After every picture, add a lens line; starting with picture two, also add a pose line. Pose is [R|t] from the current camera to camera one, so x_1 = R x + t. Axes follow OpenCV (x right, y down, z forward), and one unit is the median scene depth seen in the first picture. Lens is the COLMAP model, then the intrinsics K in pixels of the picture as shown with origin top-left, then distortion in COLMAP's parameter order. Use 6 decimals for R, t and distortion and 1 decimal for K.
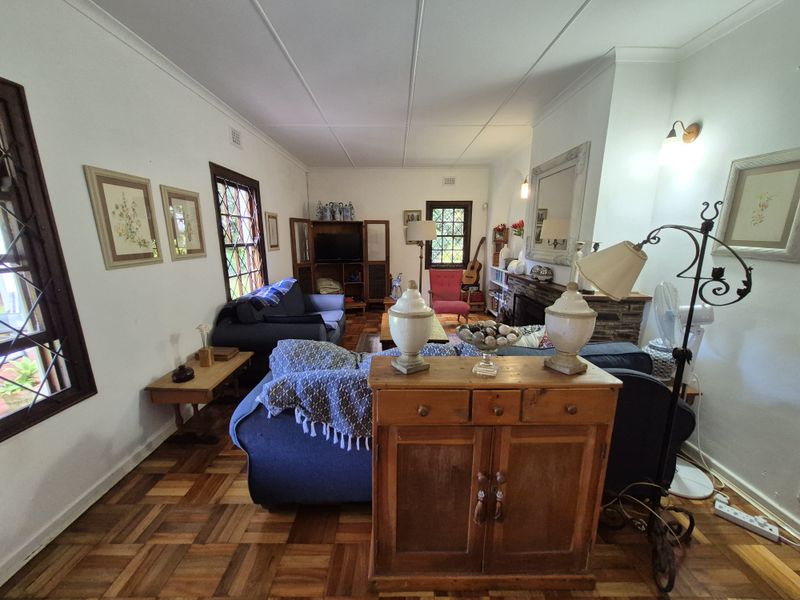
lens RADIAL K [[315.4, 0, 400.1], [0, 315.4, 310.8], [0, 0, 1]] dist [0.001793, 0.000122]
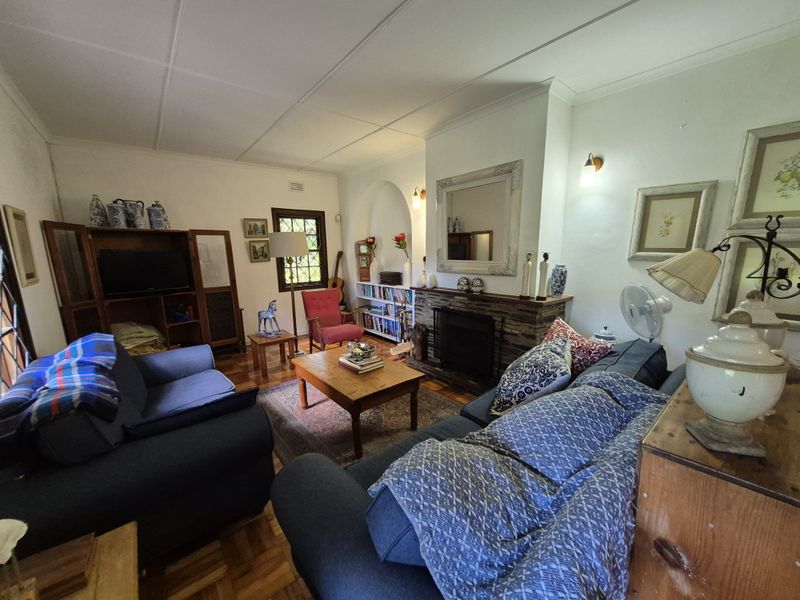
lens RADIAL K [[315.4, 0, 400.1], [0, 315.4, 310.8], [0, 0, 1]] dist [0.001793, 0.000122]
pose [[0.775680, -0.134641, 0.616597, -0.202800], [0.161823, 0.986748, 0.011894, -0.048988], [-0.610028, 0.090554, 0.787189, 0.203282]]
